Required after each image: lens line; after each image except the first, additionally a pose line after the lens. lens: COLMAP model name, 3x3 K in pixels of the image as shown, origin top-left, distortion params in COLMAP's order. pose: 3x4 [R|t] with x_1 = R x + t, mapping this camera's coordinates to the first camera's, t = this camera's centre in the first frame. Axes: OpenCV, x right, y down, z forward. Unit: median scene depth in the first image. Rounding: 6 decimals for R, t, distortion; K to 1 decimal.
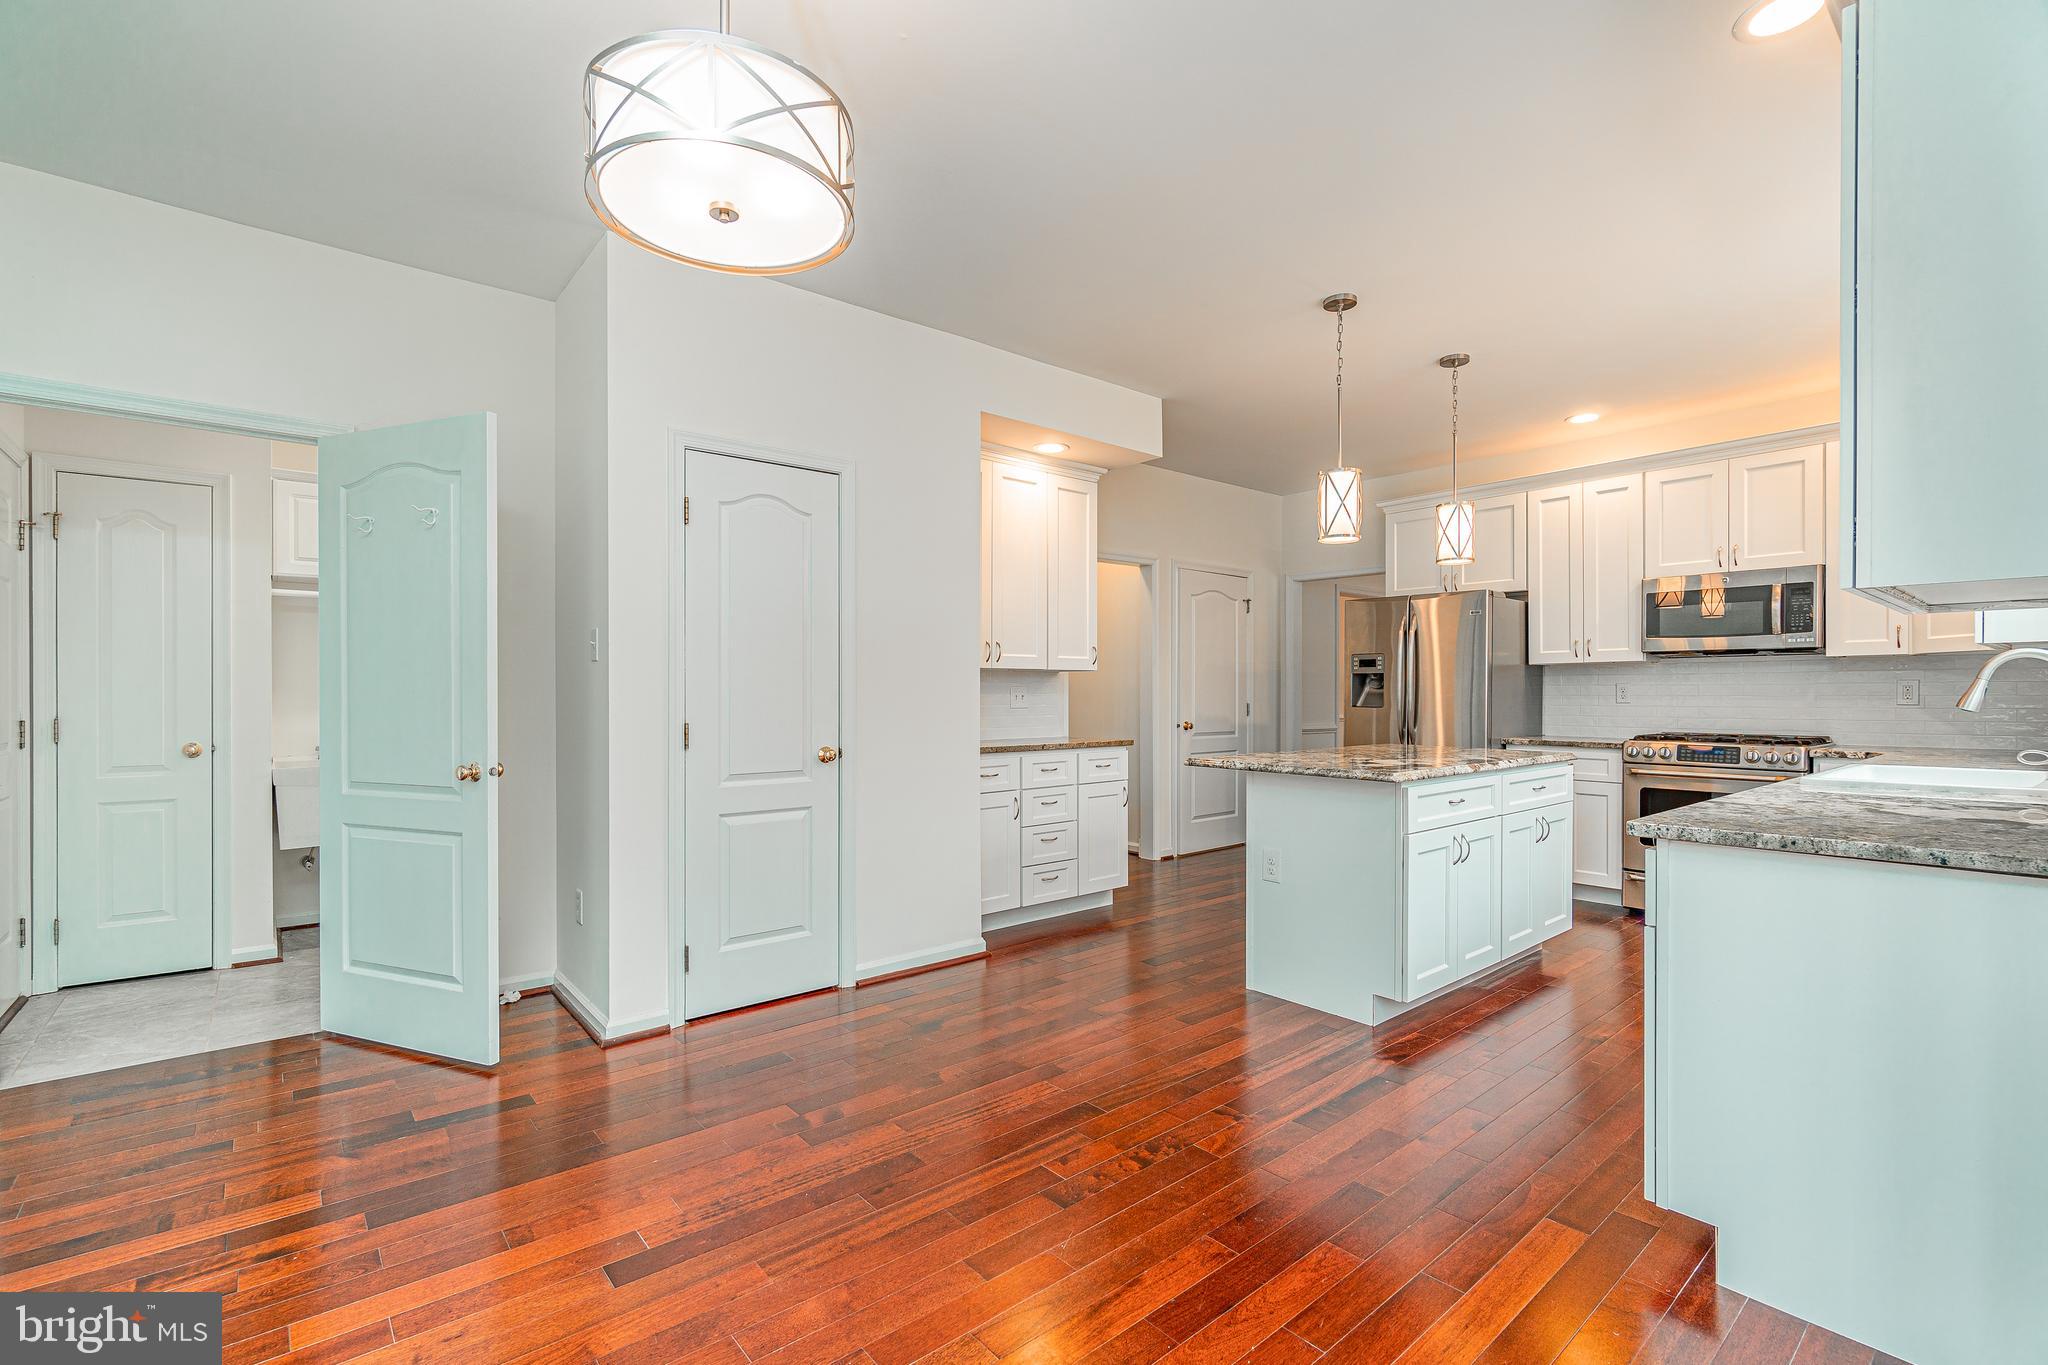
lens RADIAL K [[921.1, 0, 1032.6], [0, 921.1, 688.6], [0, 0, 1]] dist [0.000454, -0.000088]
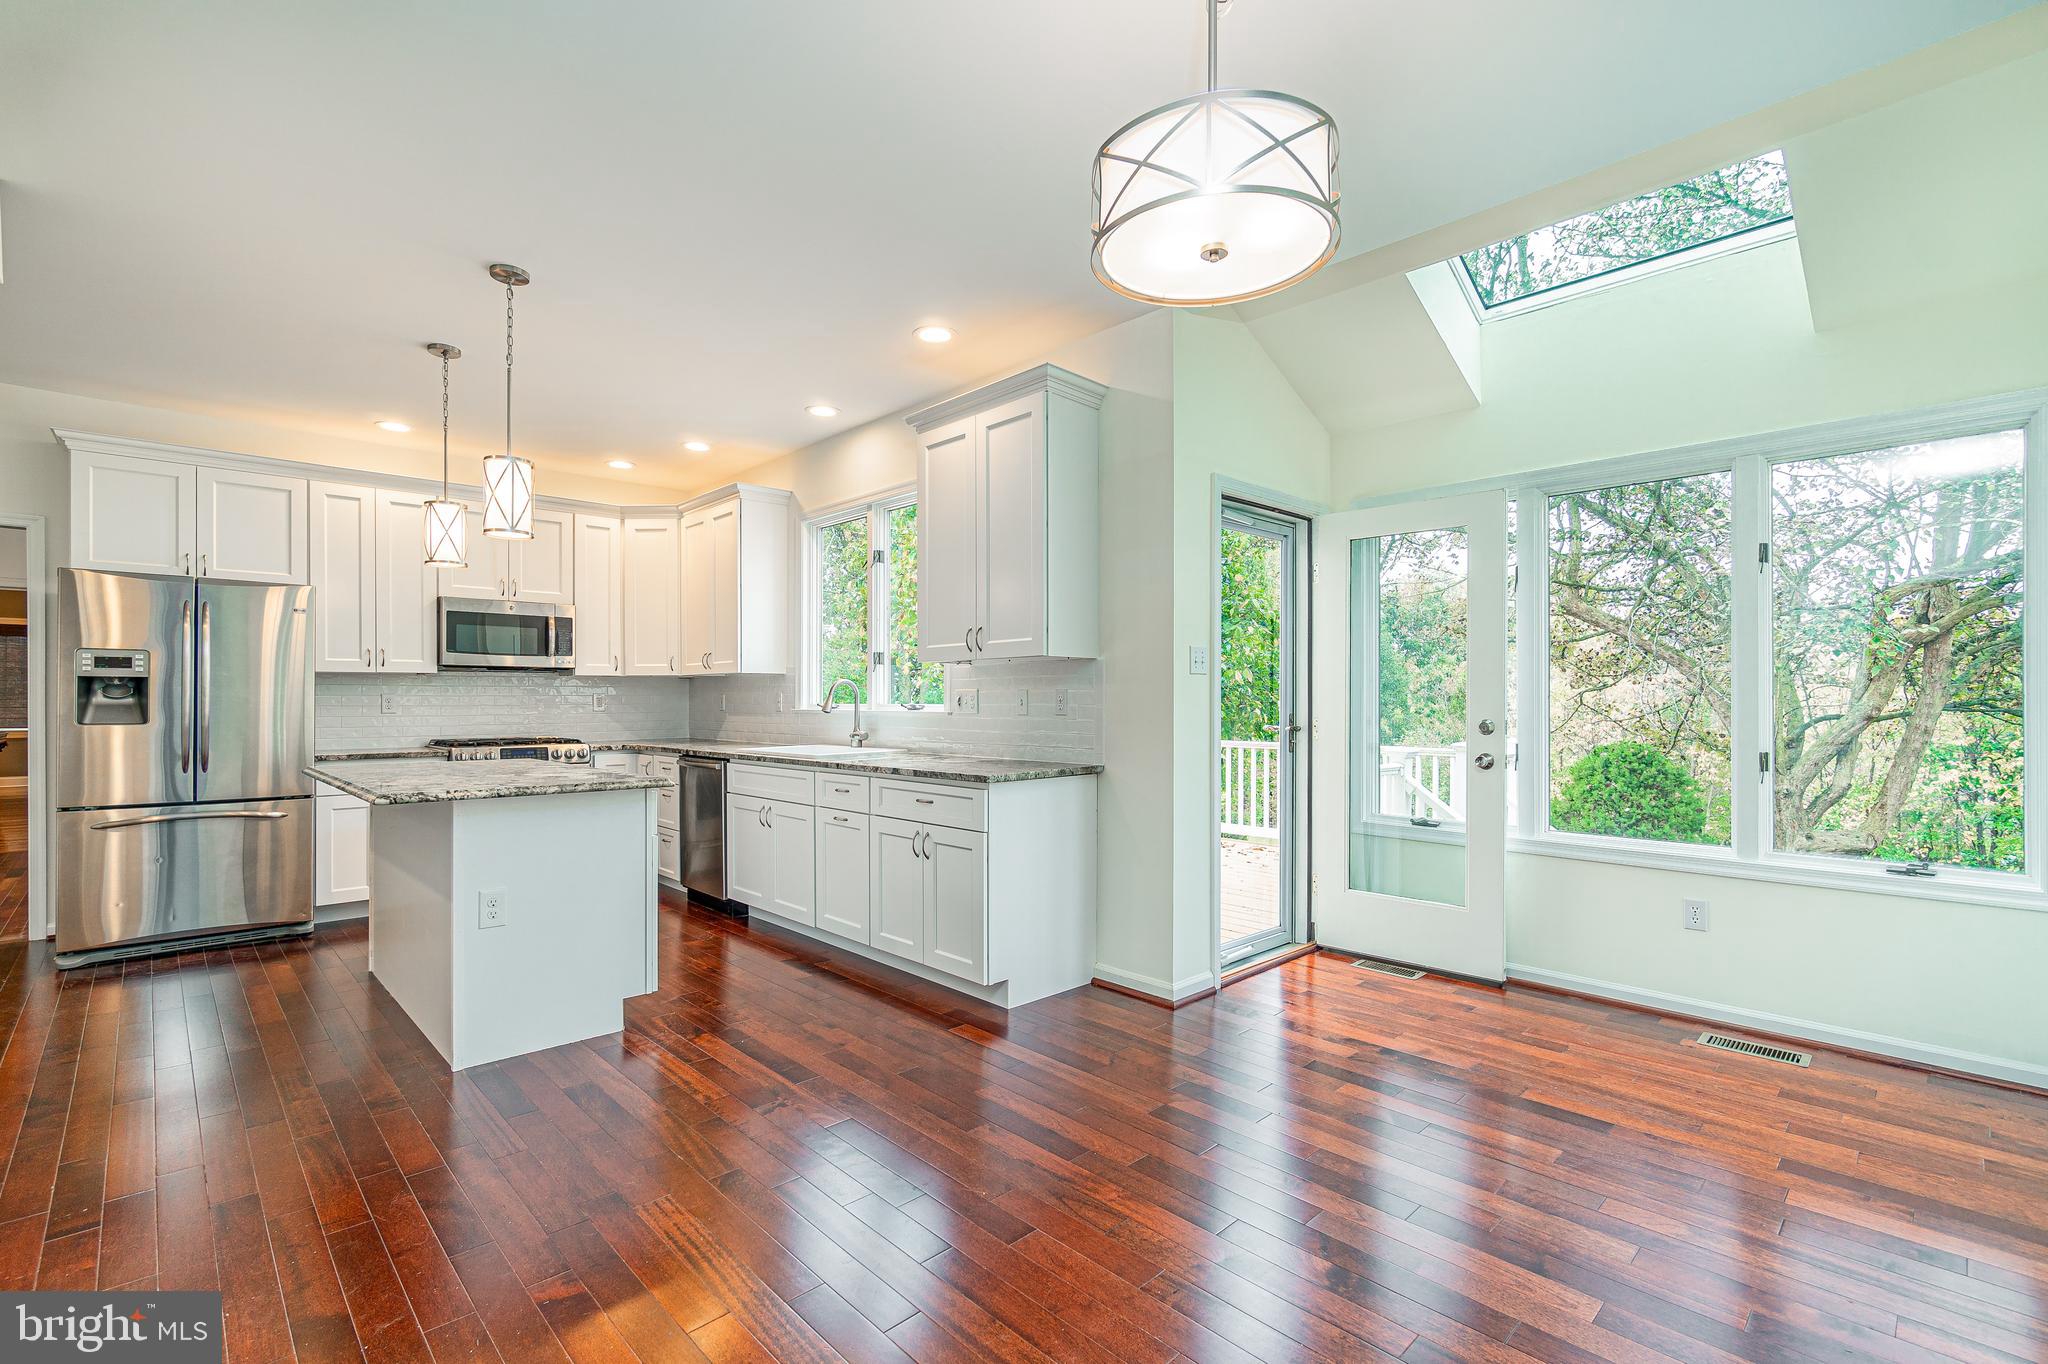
lens RADIAL K [[898.4, 0, 997.2], [0, 898.4, 702.9], [0, 0, 1]] dist [0.000683, -0.000563]
pose [[-0.036324, -0.001317, 0.999339, -0.403488], [0.000240, 0.999999, 0.001326, 0.003337], [-0.999340, 0.000288, -0.036323, 0.396248]]
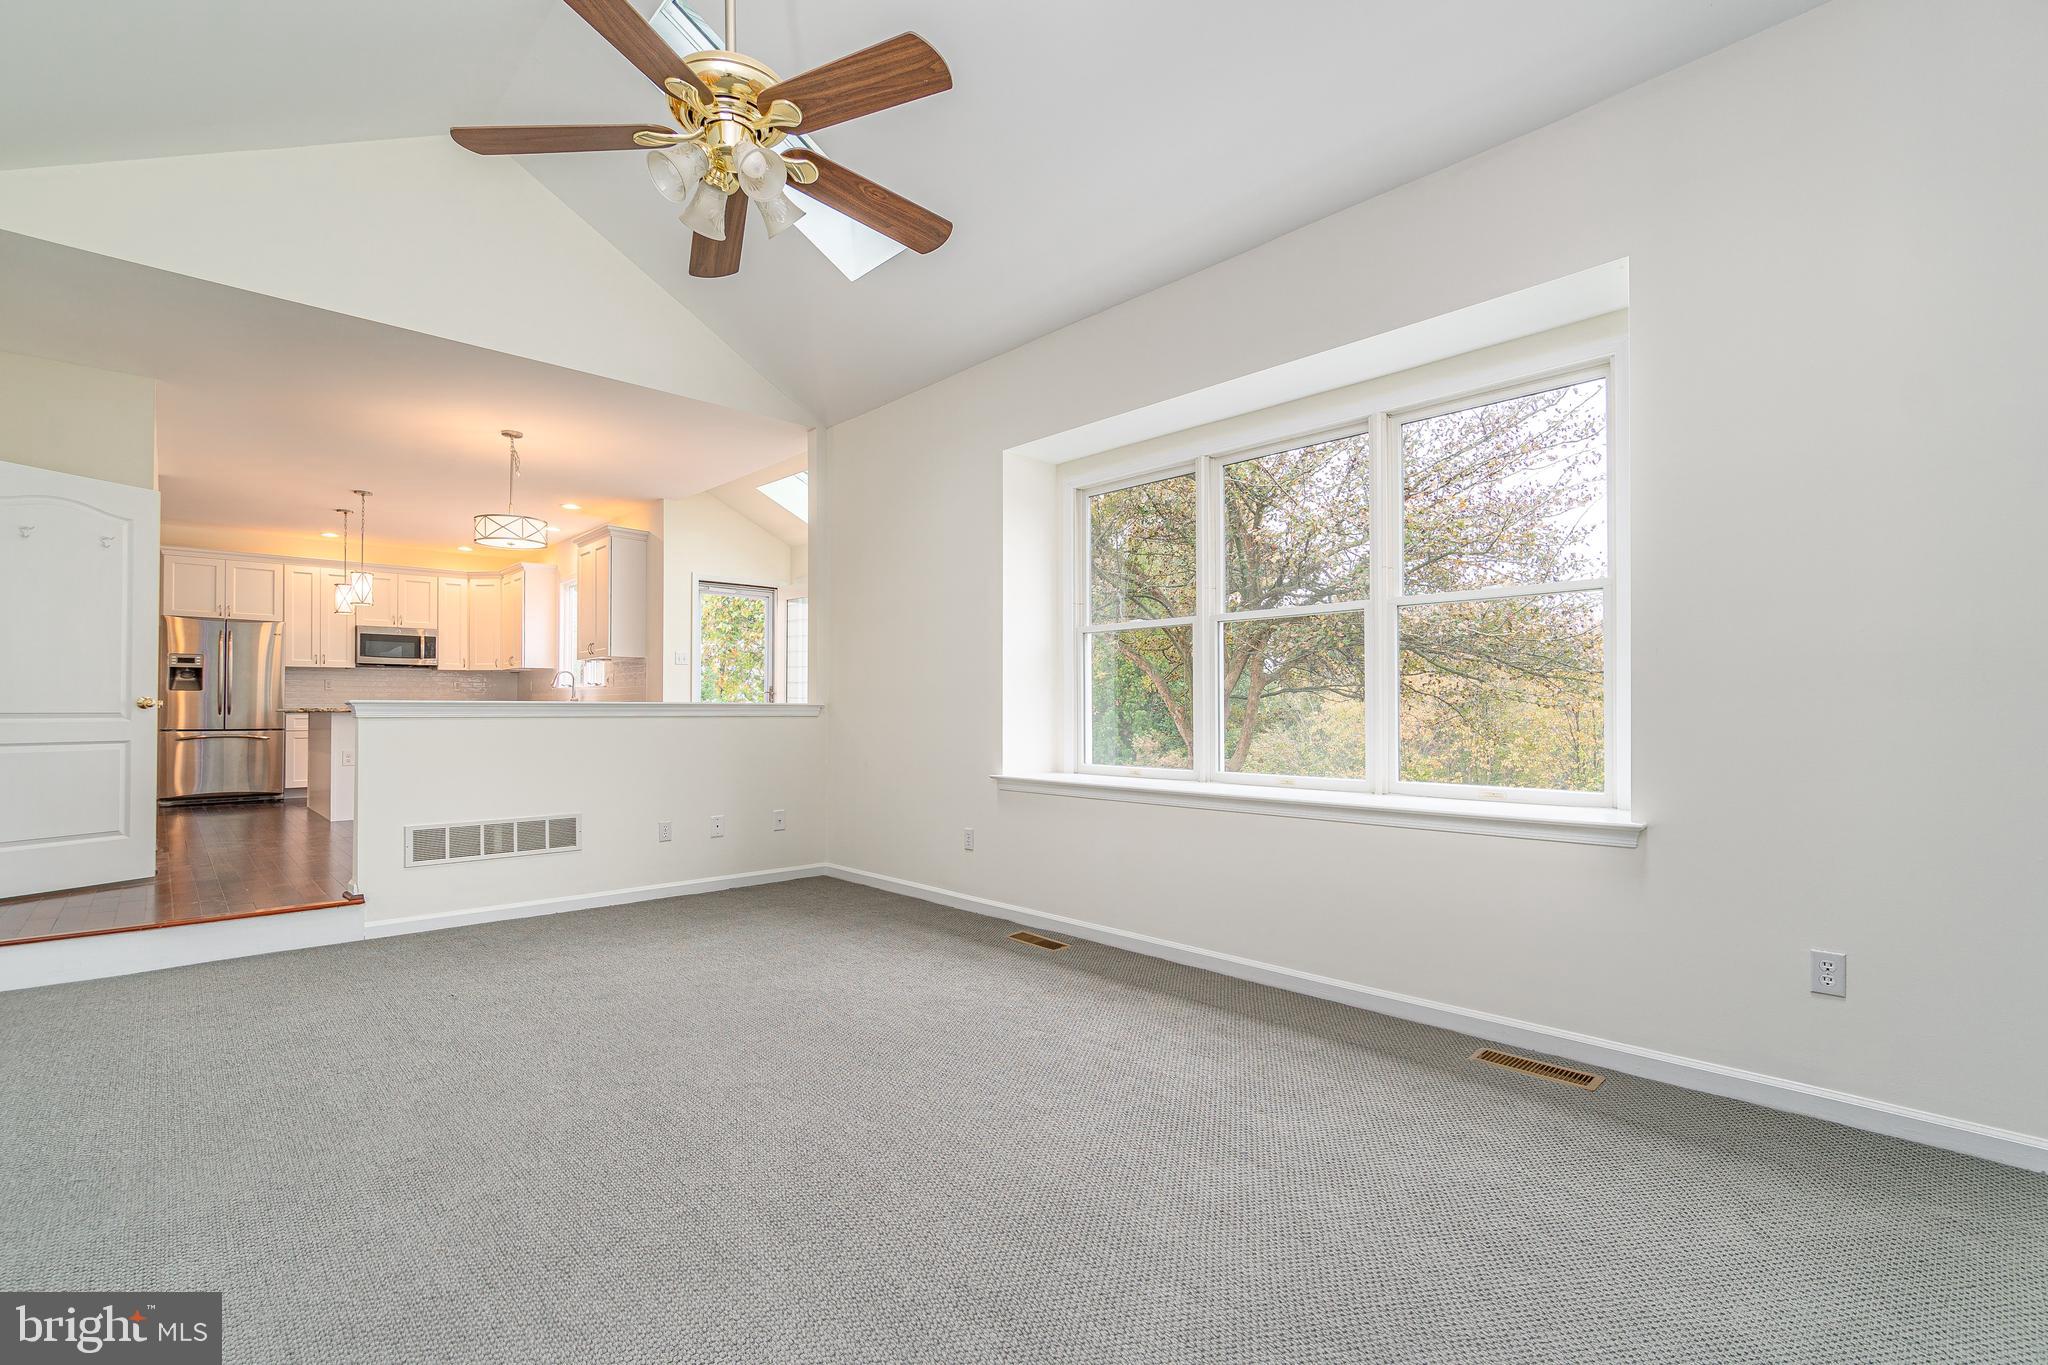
lens RADIAL K [[898.4, 0, 997.2], [0, 898.4, 703.4], [0, 0, 1]] dist [0.000683, -0.000563]
pose [[-0.029651, 0.007987, 0.999528, -1.279559], [0.000846, 0.999968, -0.007965, 0.061748], [-0.999560, 0.000610, -0.029656, -0.296309]]
